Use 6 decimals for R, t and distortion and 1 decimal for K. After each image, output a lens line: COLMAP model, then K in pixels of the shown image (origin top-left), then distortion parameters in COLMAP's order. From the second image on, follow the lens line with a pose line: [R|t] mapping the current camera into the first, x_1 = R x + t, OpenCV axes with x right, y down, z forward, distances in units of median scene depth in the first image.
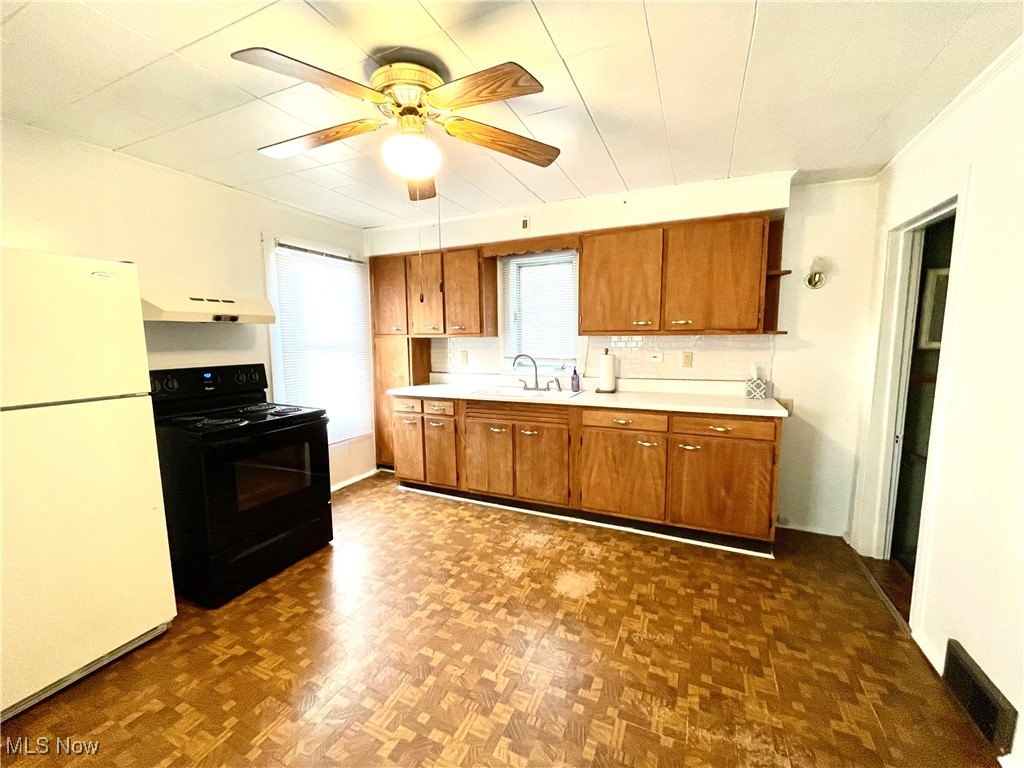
lens RADIAL K [[415.2, 0, 512.5], [0, 415.2, 390.9], [0, 0, 1]] dist [0.000943, 0.000092]
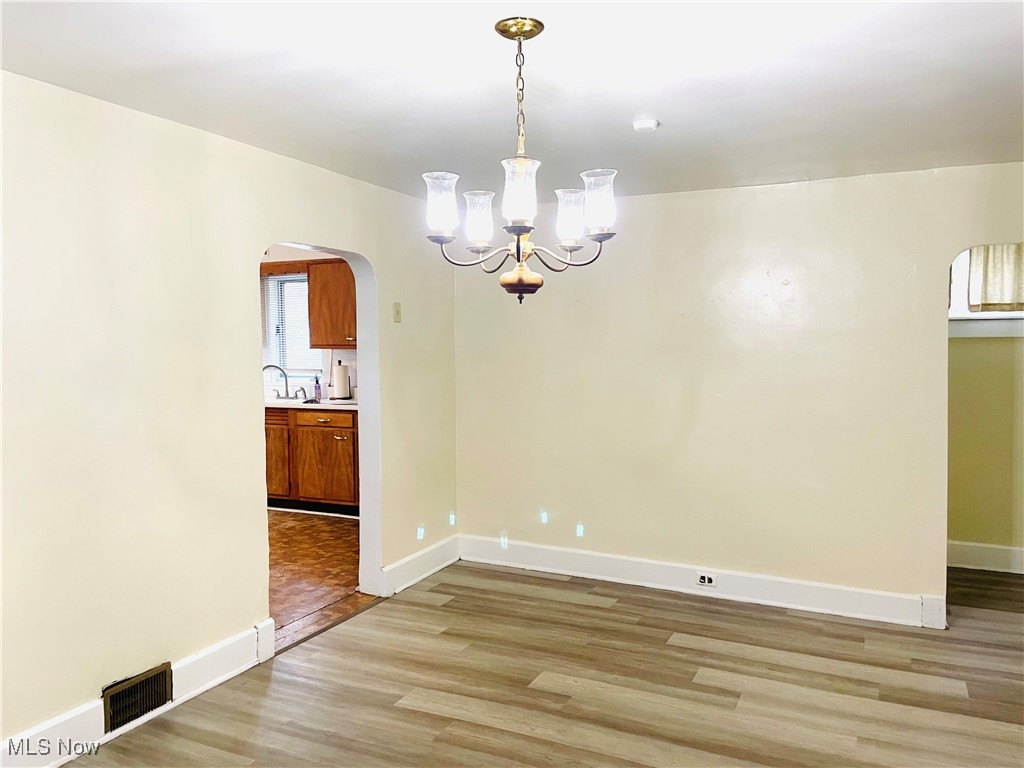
lens RADIAL K [[771.4, 0, 512.7], [0, 771.4, 378.5], [0, 0, 1]] dist [0.054758, 0.000530]
pose [[0.999899, -0.000501, -0.014212, 0.802794], [-0.000592, 0.997050, -0.076757, 0.118556], [0.014209, 0.076758, 0.996949, -1.182942]]
